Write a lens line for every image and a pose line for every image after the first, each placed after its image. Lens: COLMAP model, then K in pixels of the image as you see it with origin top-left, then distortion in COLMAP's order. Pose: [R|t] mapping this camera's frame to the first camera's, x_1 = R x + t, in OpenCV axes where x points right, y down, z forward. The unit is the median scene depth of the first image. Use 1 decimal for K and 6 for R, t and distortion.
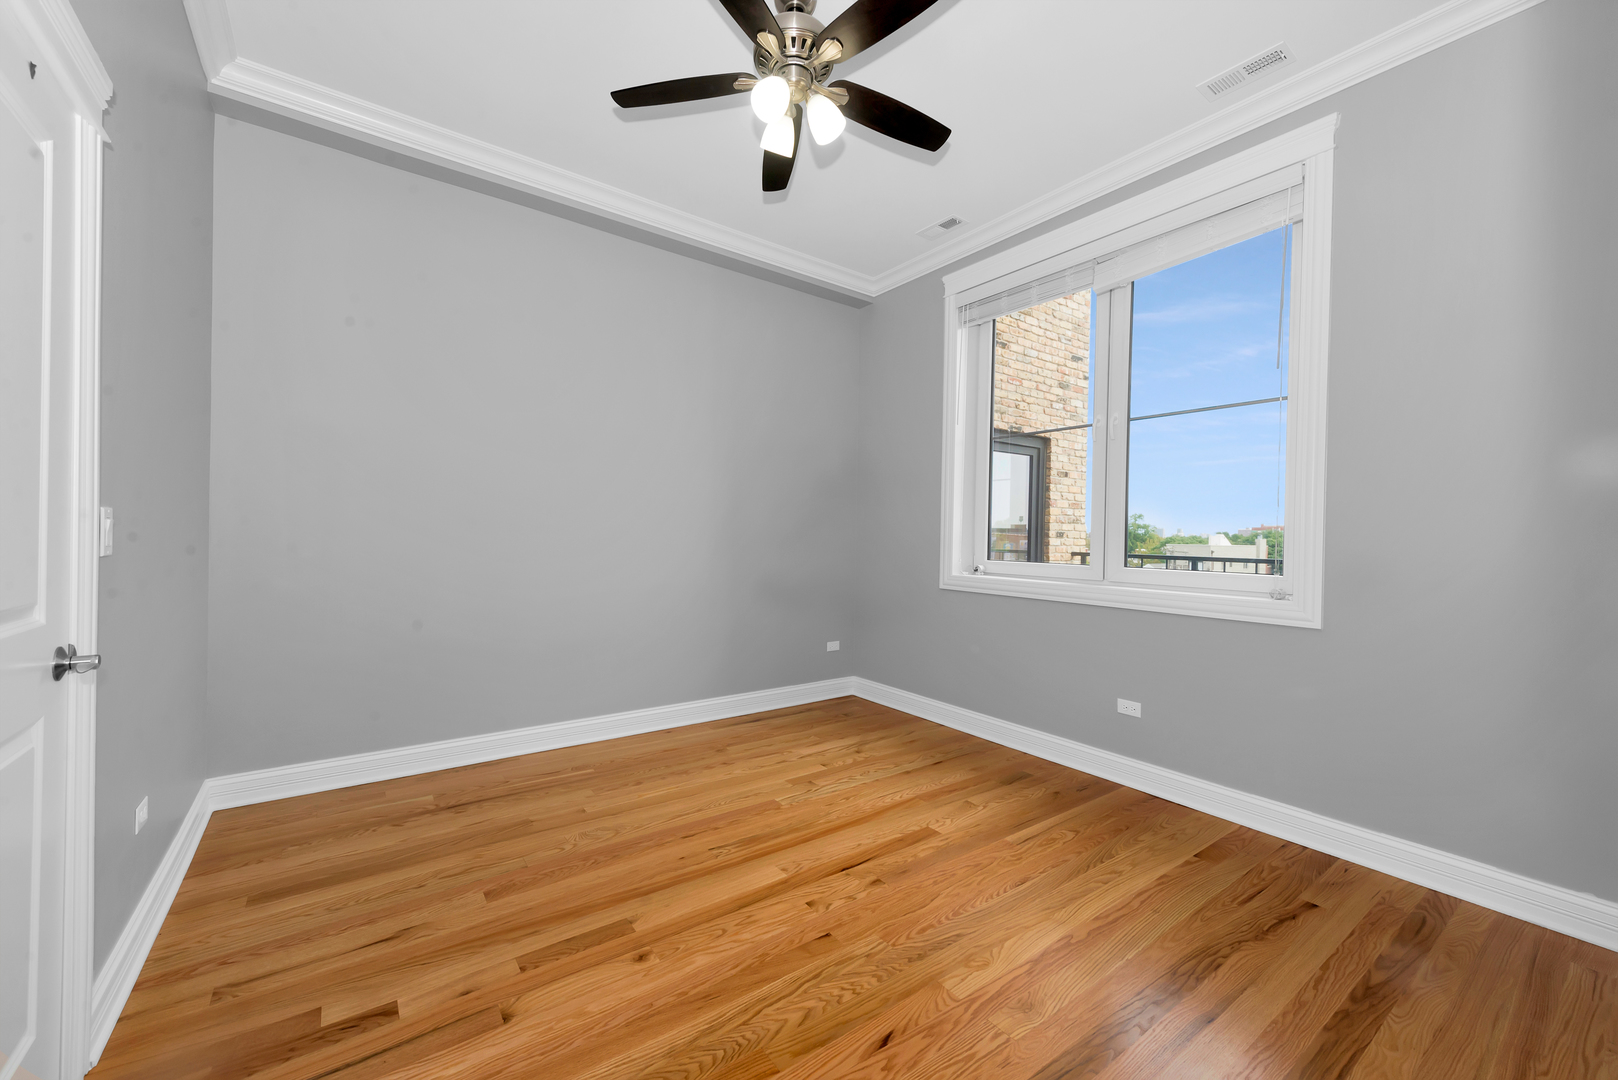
lens RADIAL K [[633.5, 0, 808.1], [0, 633.5, 554.1], [0, 0, 1]] dist [0.010830, -0.001728]
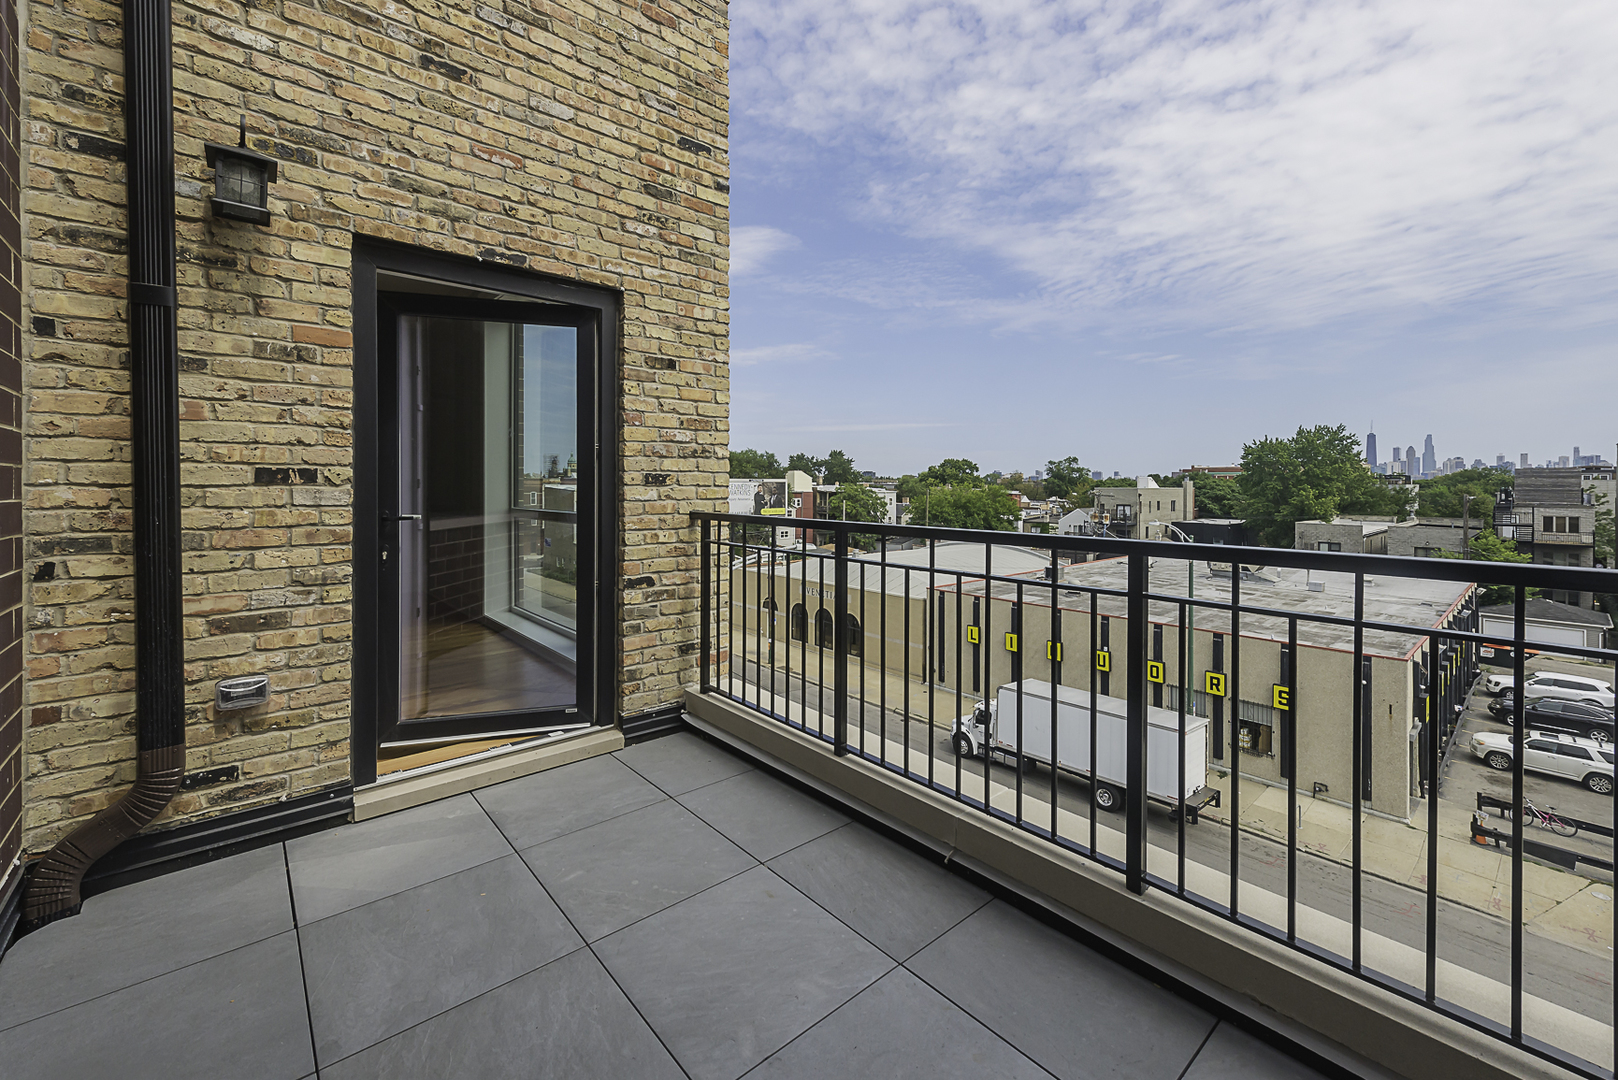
lens RADIAL K [[659.3, 0, 808.6], [0, 659.3, 494.1], [0, 0, 1]] dist [0.014145, -0.003047]
pose [[0.996645, -0.007201, 0.081523, 0.480551], [0.007817, 0.999943, -0.007245, -0.013773], [-0.081467, 0.007858, 0.996645, 0.455094]]
